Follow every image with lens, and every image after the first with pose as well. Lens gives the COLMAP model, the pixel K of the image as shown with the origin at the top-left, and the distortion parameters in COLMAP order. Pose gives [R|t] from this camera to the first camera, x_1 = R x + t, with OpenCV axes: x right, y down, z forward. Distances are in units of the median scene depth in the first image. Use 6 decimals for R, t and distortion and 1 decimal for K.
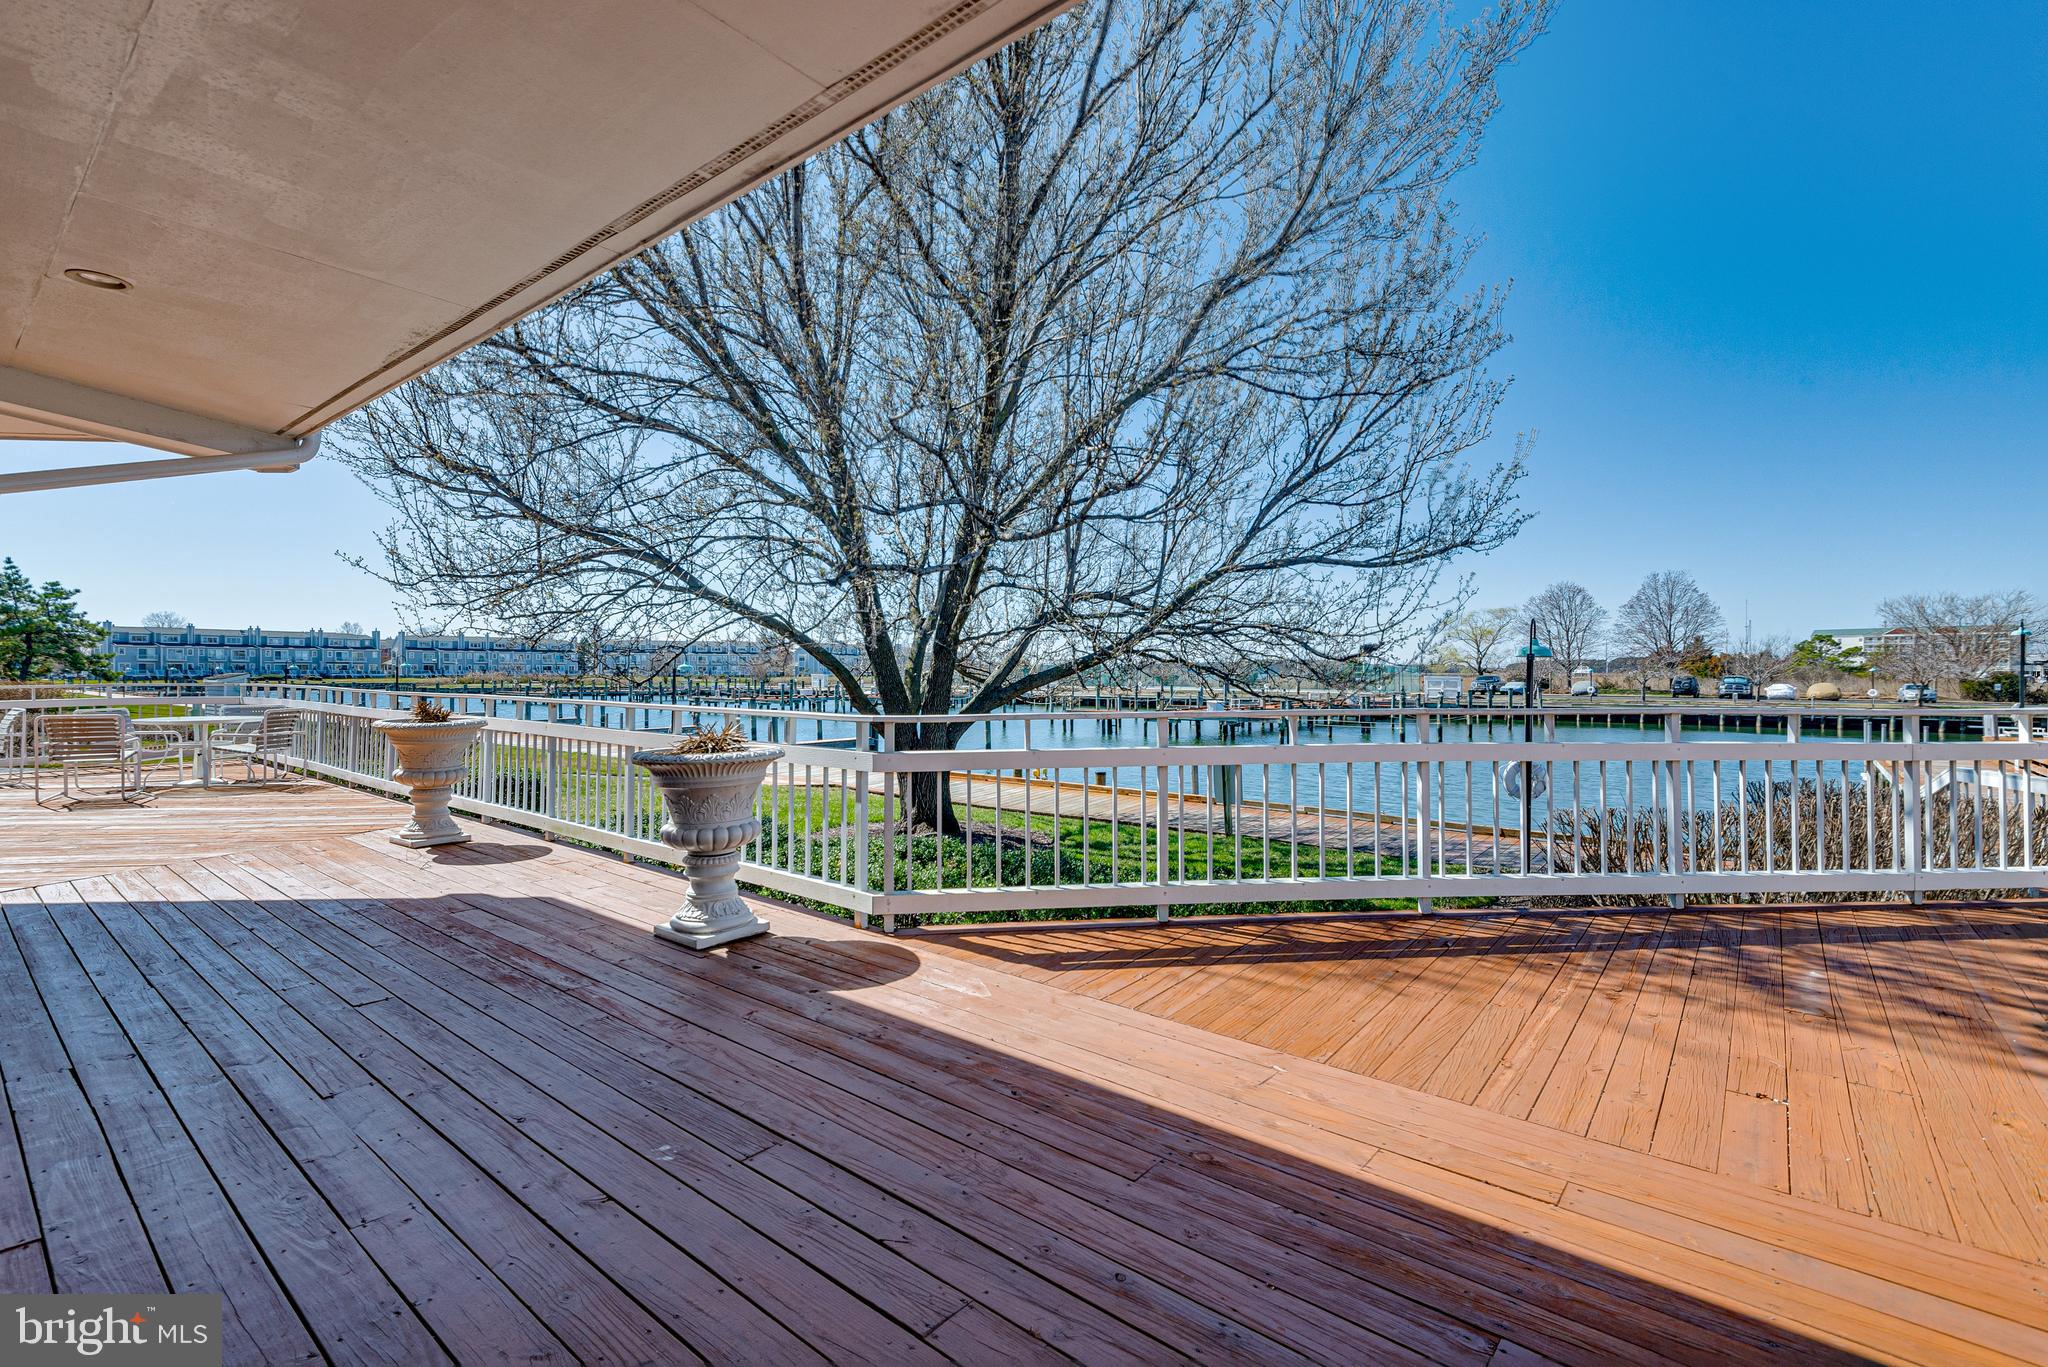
lens RADIAL K [[931.5, 0, 1024.4], [0, 931.5, 672.0], [0, 0, 1]] dist [0.012983, -0.001006]
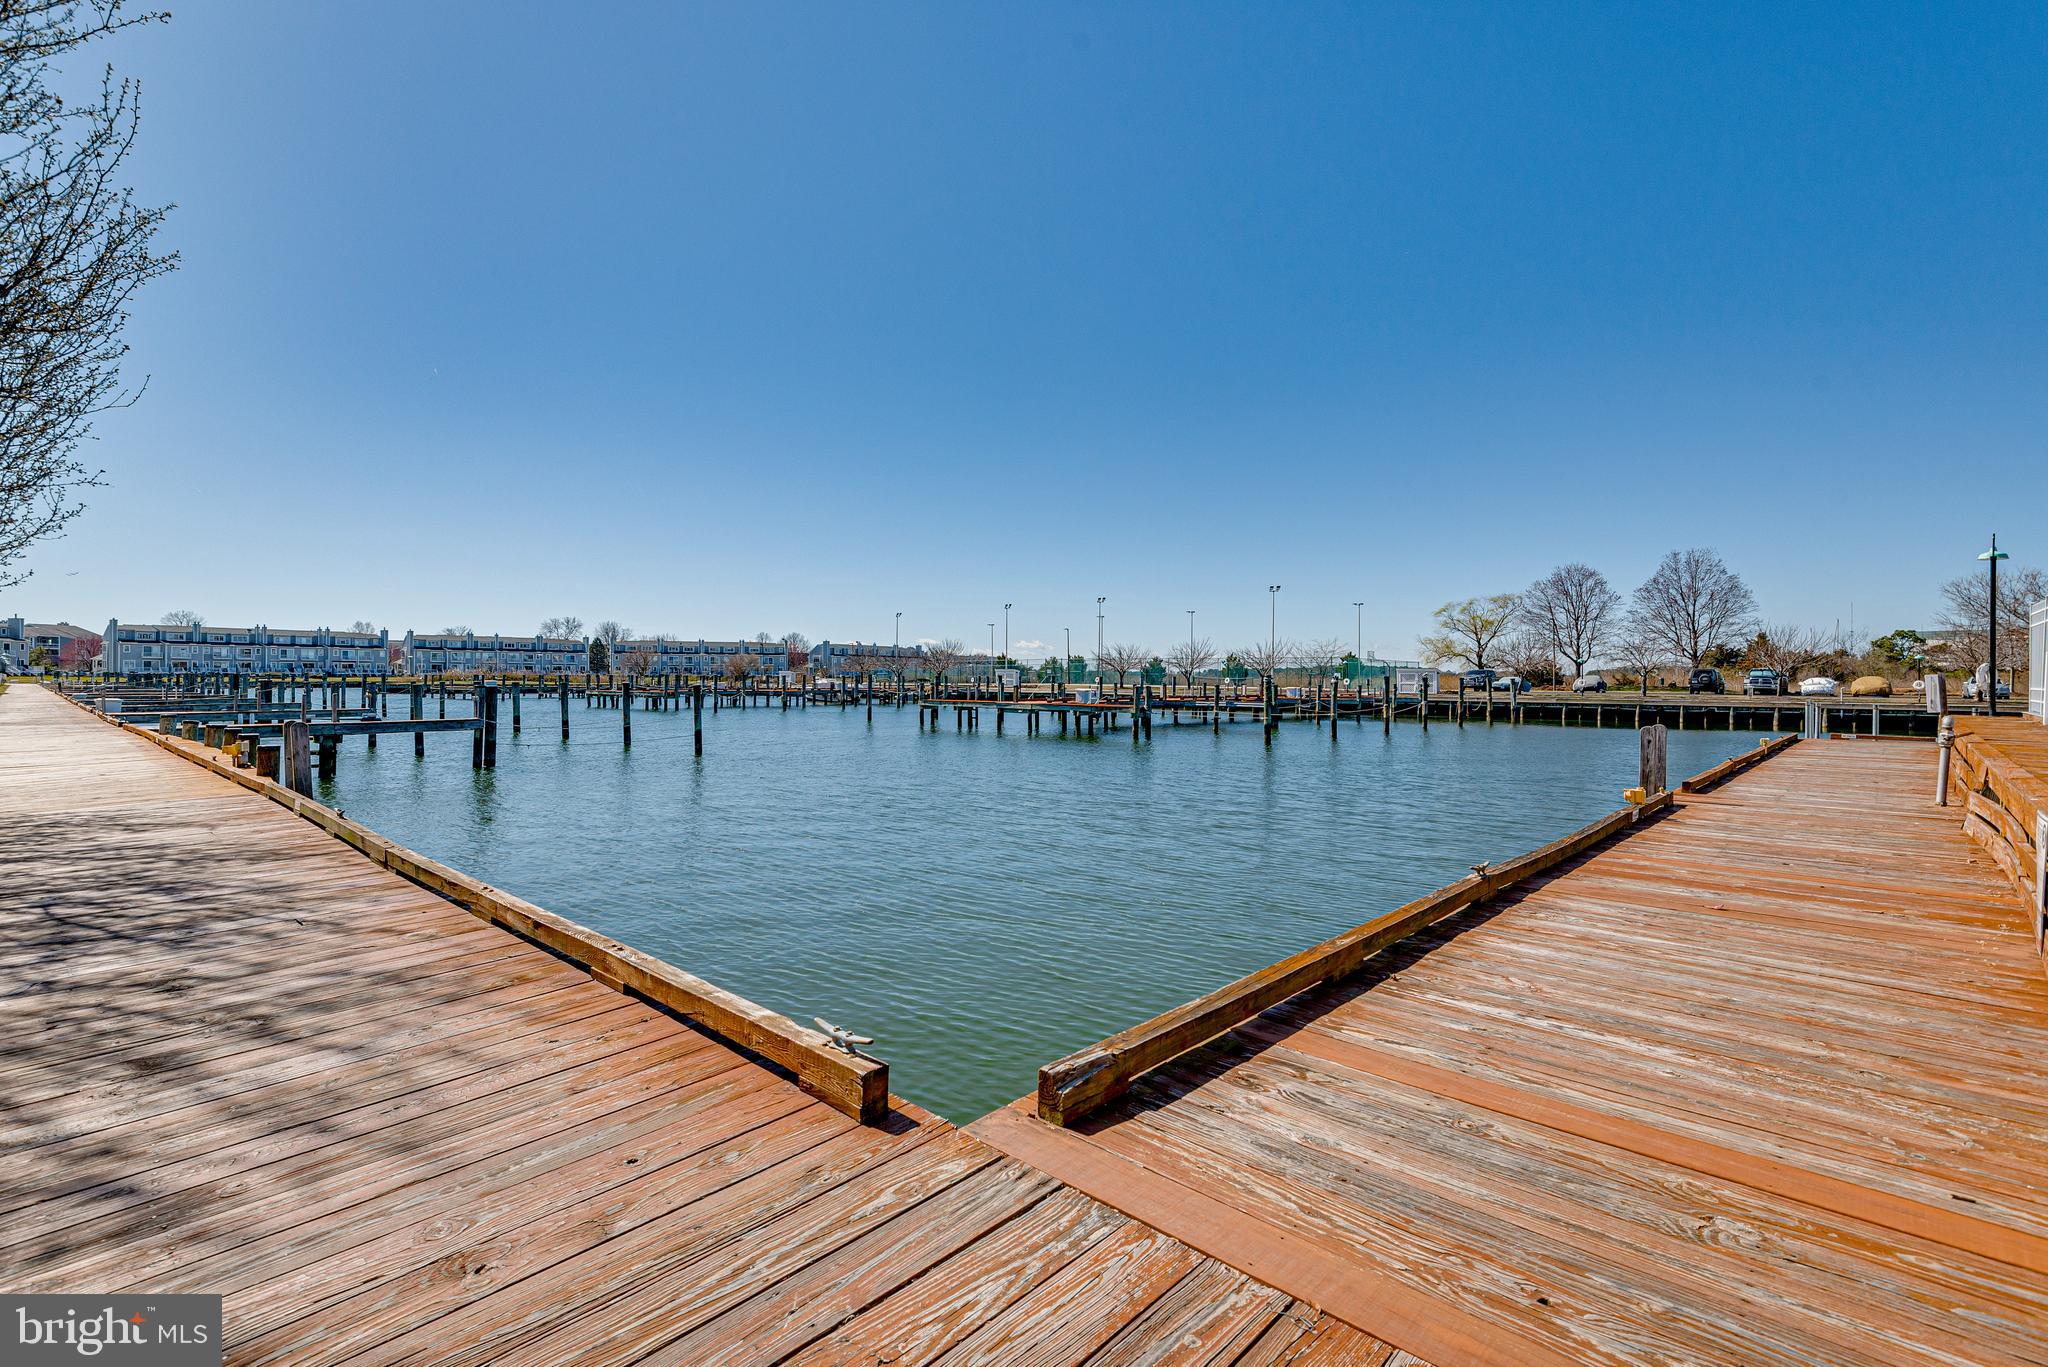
lens RADIAL K [[931.5, 0, 1026.0], [0, 931.5, 672.5], [0, 0, 1]] dist [0.012983, -0.001006]
pose [[0.997734, 0.002024, -0.067252, 0.119084], [-0.002513, 0.999971, -0.007180, 0.013146], [0.067235, 0.007333, 0.997710, 0.083315]]
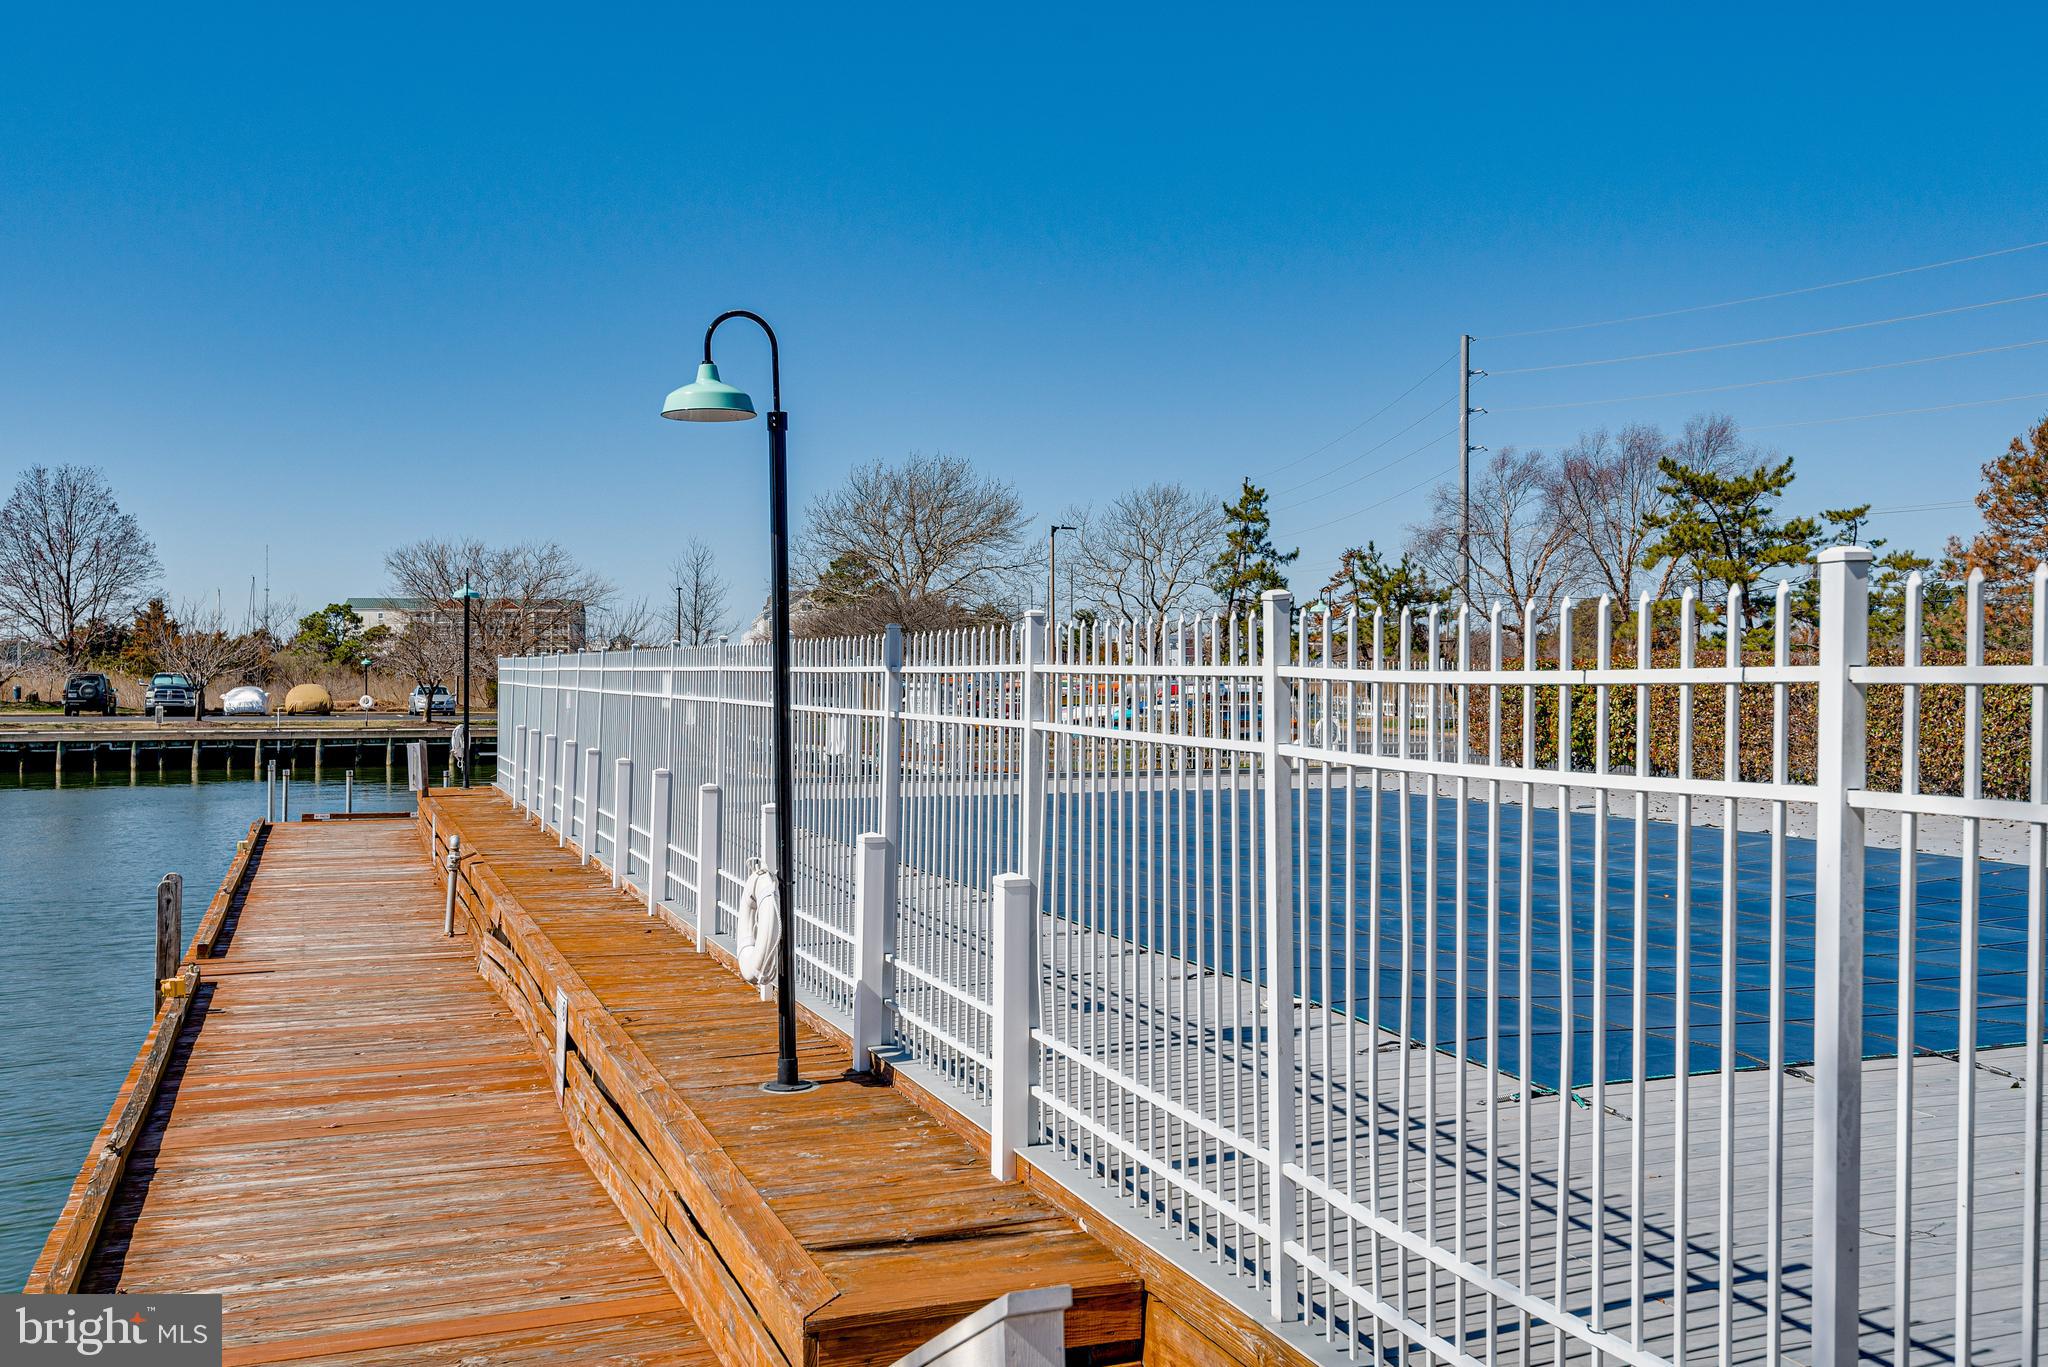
lens RADIAL K [[1816.9, 0, 1024.6], [0, 1816.9, 676.1], [0, 0, 1]] dist [0.008690, -0.005882]
pose [[0.498749, -0.004245, 0.866736, 0.085908], [-0.000517, 0.999986, 0.005195, 0.000323], [-0.866746, -0.003039, 0.498740, 0.055358]]
